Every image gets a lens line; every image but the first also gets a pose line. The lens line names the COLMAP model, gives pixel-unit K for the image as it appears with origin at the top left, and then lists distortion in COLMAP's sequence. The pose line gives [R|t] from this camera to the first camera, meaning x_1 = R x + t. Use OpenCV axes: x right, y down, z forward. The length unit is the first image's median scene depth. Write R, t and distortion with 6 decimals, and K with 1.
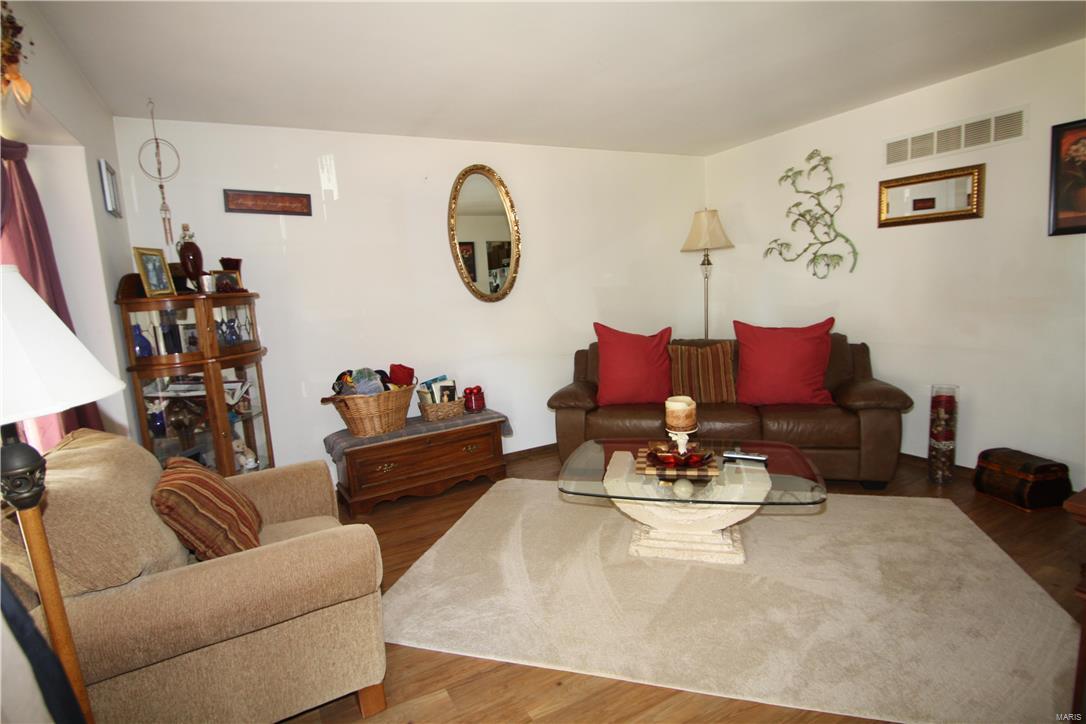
lens RADIAL K [[541.3, 0, 543.0], [0, 541.3, 362.0], [0, 0, 1]] dist [0.000919, 0.000006]
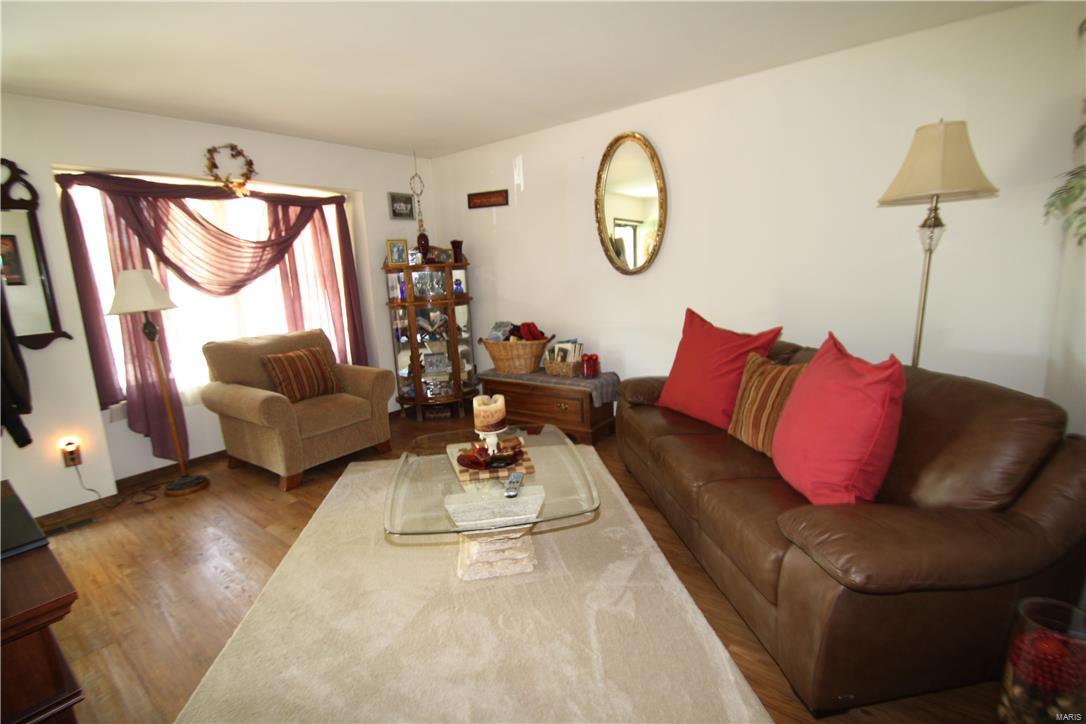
lens RADIAL K [[518.7, 0, 543.0], [0, 518.7, 362.0], [0, 0, 1]] dist [-0.002222, -0.000196]
pose [[0.388097, 0.209050, -0.897596, 0.868142], [-0.103785, 0.977653, 0.182822, -0.133764], [0.915756, 0.022204, 0.401120, 0.572578]]
